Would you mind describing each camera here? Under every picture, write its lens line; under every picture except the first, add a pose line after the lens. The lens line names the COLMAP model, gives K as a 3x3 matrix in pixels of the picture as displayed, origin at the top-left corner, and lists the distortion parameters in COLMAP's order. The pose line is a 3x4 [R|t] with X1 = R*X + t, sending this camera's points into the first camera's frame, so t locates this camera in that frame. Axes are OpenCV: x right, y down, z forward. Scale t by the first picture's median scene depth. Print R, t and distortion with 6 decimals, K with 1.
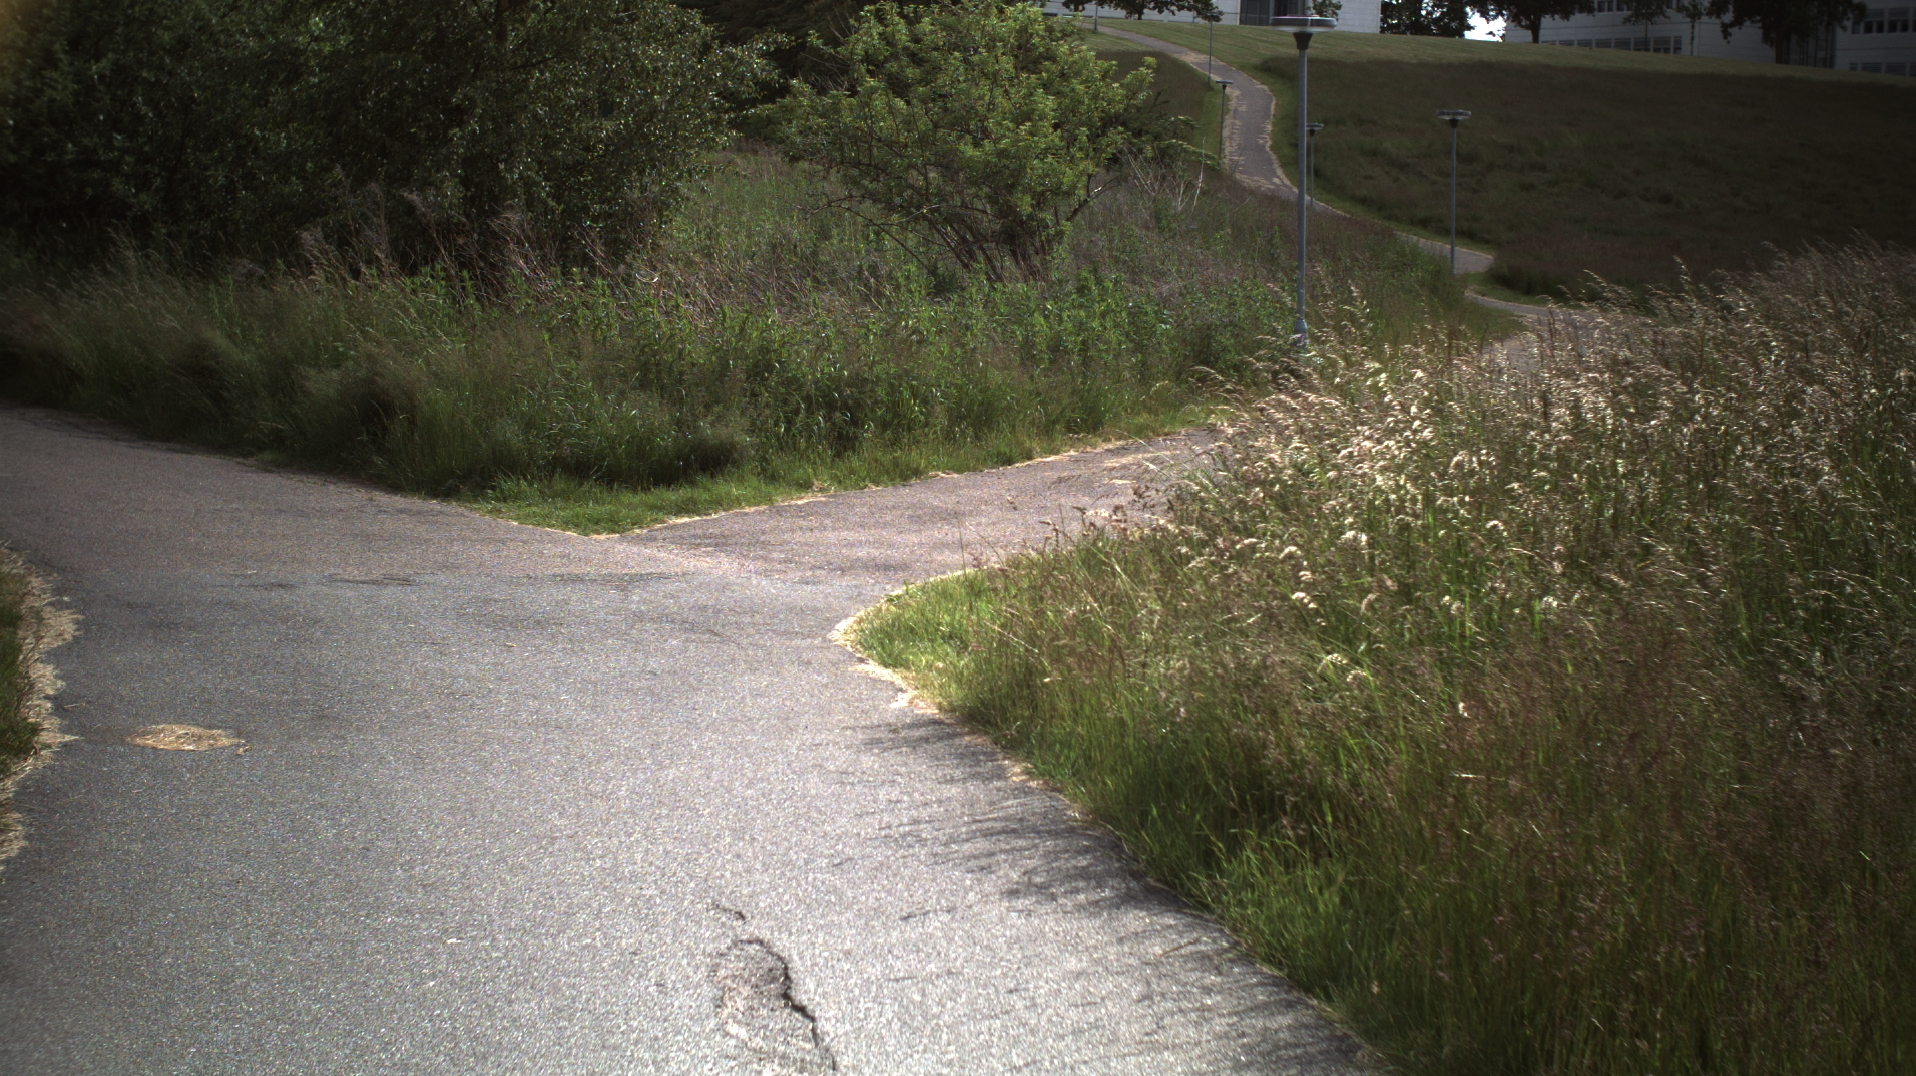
lens RADIAL K [[3413.1, 0, 958.0], [0, 3413.1, 538.0], [0, 0, 1]] dist [-0.297396, 0.443843]
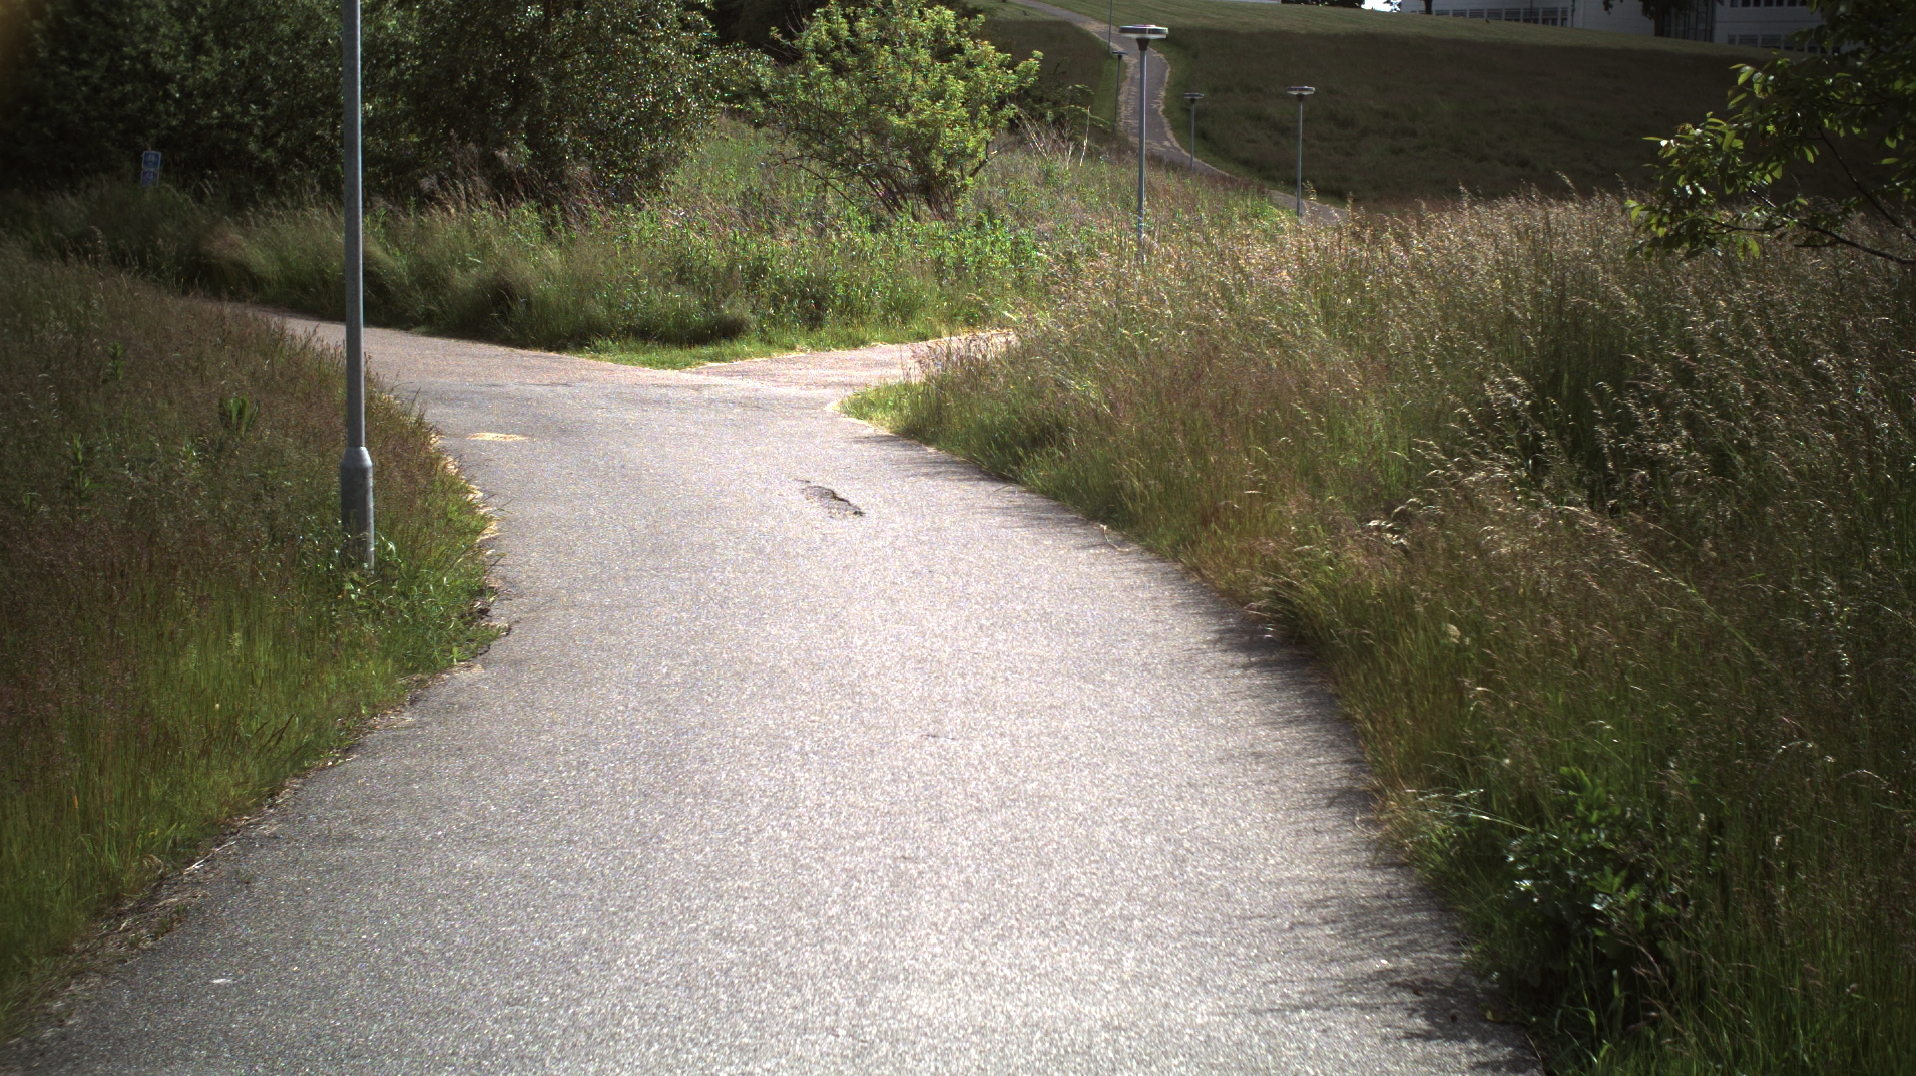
lens RADIAL K [[3413.1, 0, 958.0], [0, 3413.1, 538.0], [0, 0, 1]] dist [-0.297396, 0.443843]
pose [[0.999620, 0.007144, 0.026607, -0.006280], [-0.007472, 0.999897, 0.012238, 0.030333], [-0.026517, -0.012433, 0.999571, -0.312728]]
